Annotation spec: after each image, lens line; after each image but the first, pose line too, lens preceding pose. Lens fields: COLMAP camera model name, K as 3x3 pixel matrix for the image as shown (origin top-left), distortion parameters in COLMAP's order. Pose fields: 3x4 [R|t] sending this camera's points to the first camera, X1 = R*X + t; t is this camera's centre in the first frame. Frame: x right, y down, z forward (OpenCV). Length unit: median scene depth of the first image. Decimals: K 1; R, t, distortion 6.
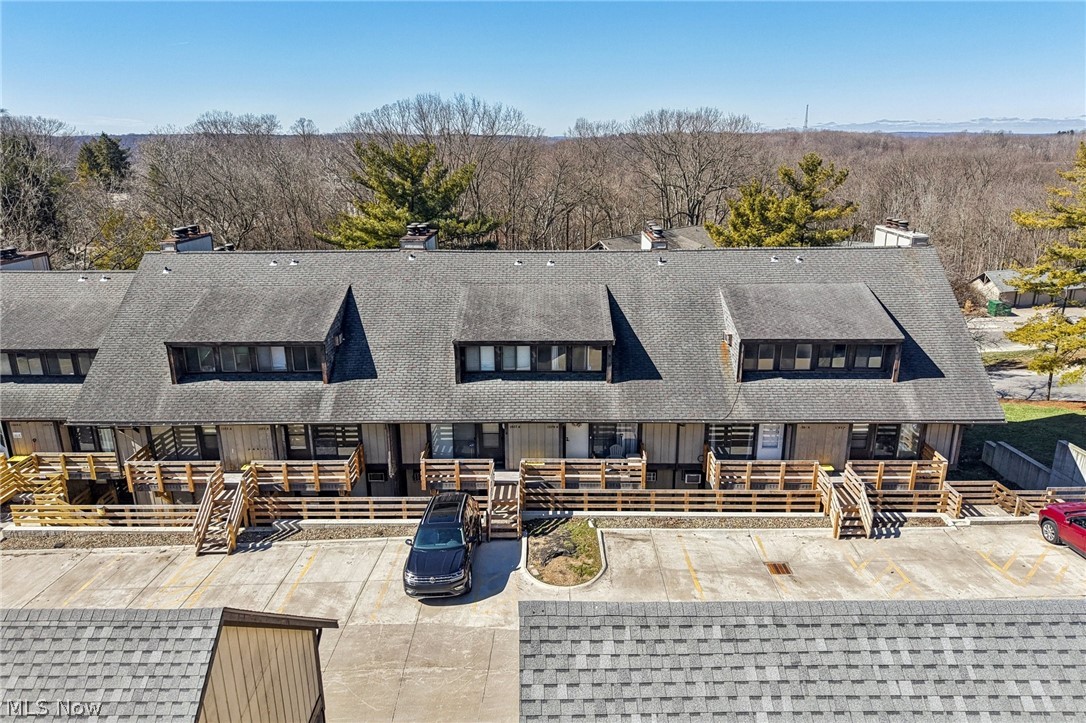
lens RADIAL K [[755.6, 0, 543.0], [0, 755.6, 361.5], [0, 0, 1]] dist [0.045066, -0.070376]
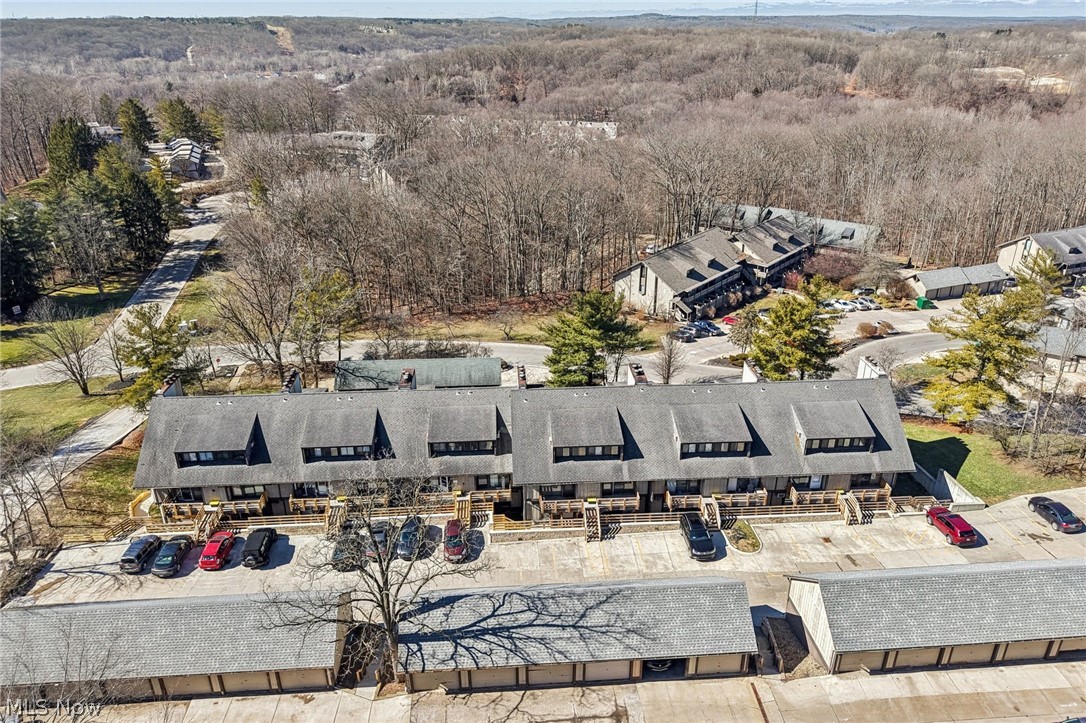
lens RADIAL K [[755.6, 0, 543.0], [0, 755.6, 361.5], [0, 0, 1]] dist [0.045066, -0.070376]
pose [[0.997101, -0.029117, 0.070305, -0.704131], [0.018748, 0.989417, 0.143886, -0.620074], [-0.073750, -0.142151, 0.987094, -1.200412]]
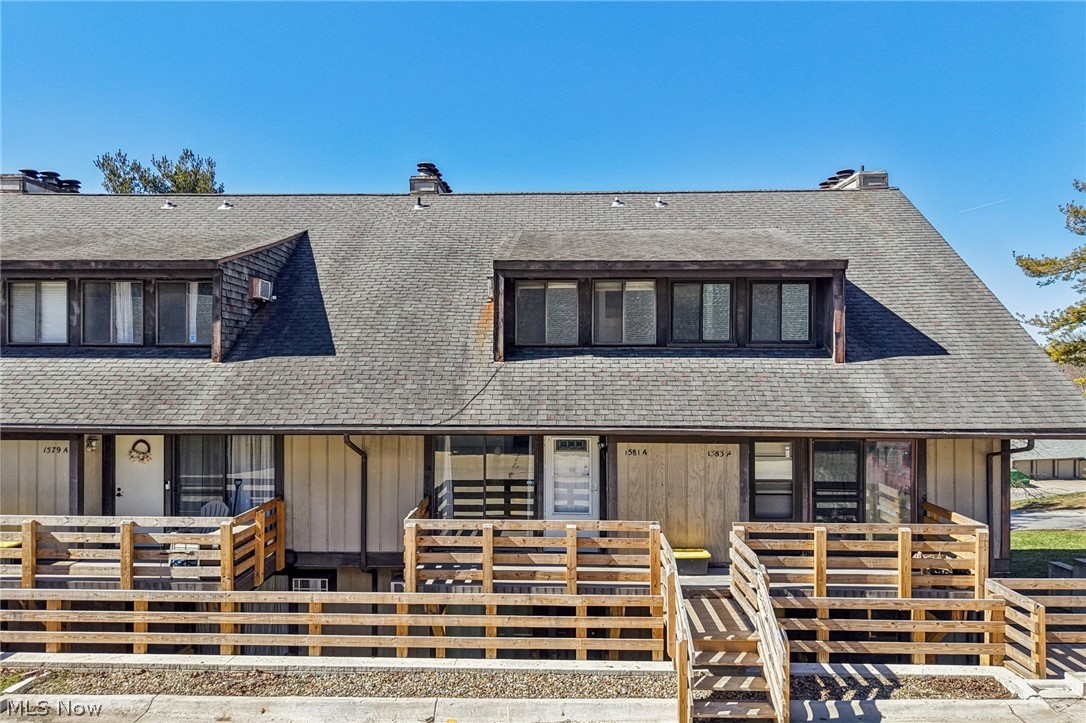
lens RADIAL K [[721.2, 0, 543.0], [0, 721.2, 361.5], [0, 0, 1]] dist [0.045873, -0.046376]
pose [[0.999808, 0.006165, -0.018585, 0.306069], [-0.011188, 0.958819, -0.283797, 0.157743], [0.016070, 0.283951, 0.958704, 0.606249]]
